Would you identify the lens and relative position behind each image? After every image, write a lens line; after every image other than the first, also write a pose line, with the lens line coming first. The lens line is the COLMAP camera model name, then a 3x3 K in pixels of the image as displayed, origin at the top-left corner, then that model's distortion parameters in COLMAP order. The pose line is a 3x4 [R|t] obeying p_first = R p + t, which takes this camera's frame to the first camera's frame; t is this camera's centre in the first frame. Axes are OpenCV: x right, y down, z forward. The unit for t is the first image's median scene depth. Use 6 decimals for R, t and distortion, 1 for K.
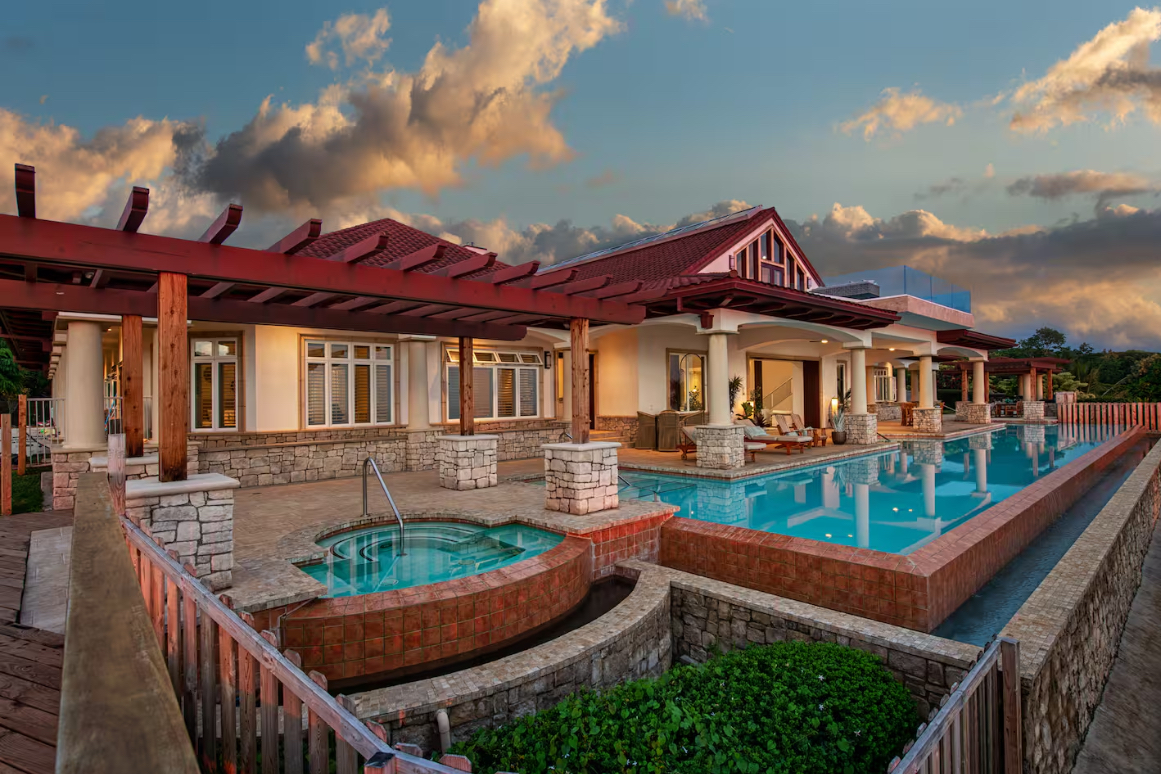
lens RADIAL K [[583.5, 0, 592.3], [0, 583.5, 392.1], [0, 0, 1]] dist [0.005926, 0.001012]
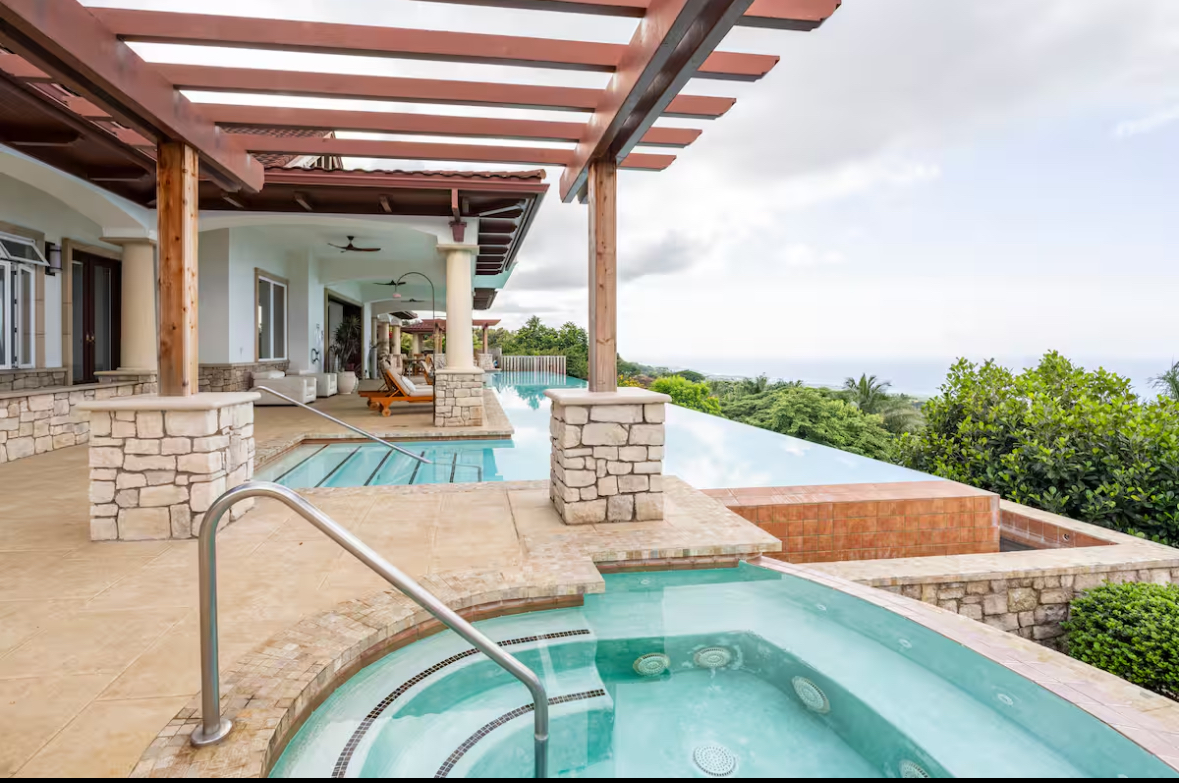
lens RADIAL K [[555.5, 0, 556.0], [0, 555.5, 353.9], [0, 0, 1]] dist [0.001463, 0.000099]
pose [[0.584195, 0.010280, 0.811548, -0.309443], [-0.015775, 0.999875, -0.001310, 0.035371], [-0.811460, -0.012037, 0.584284, 0.475911]]
